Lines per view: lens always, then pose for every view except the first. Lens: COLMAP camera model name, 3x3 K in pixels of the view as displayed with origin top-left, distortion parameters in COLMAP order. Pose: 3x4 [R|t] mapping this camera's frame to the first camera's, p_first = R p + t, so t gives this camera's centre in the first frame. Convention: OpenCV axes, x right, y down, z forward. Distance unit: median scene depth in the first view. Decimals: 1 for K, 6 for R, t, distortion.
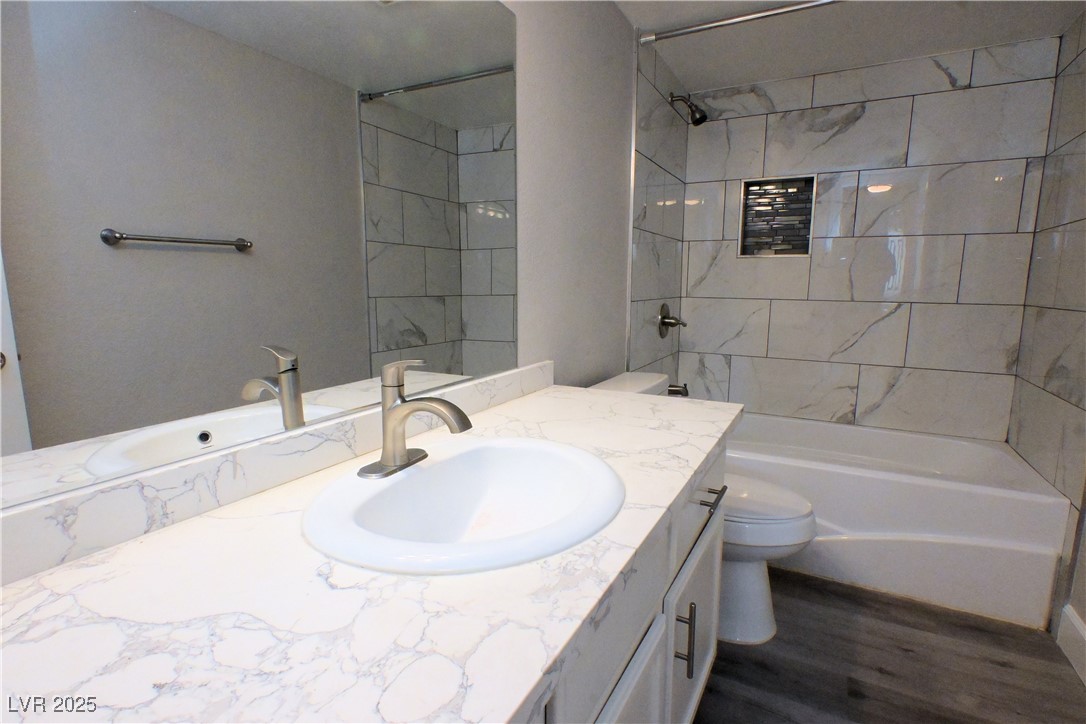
lens RADIAL K [[532.4, 0, 542.7], [0, 532.4, 361.2], [0, 0, 1]] dist [-0.005328, 0.001315]
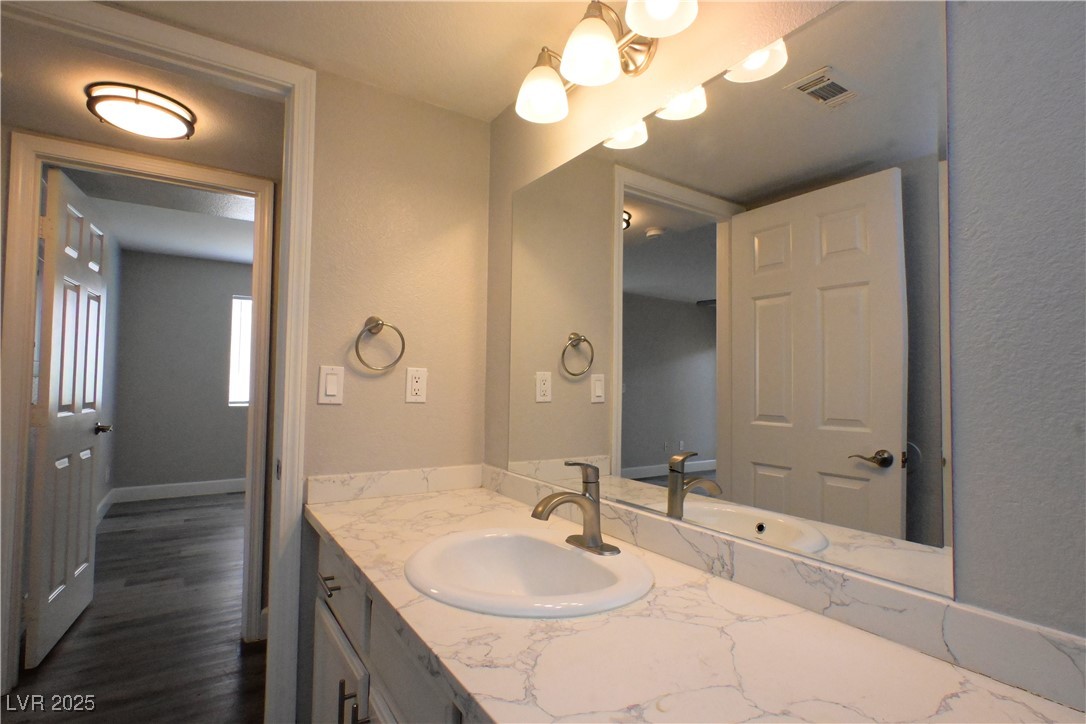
lens RADIAL K [[532.4, 0, 546.6], [0, 532.4, 364.7], [0, 0, 1]] dist [-0.005328, 0.001315]
pose [[-0.466129, -0.040269, -0.883800, 0.845846], [-0.147206, 0.988569, 0.032596, -0.241058], [0.872384, 0.145294, -0.466728, 1.333891]]
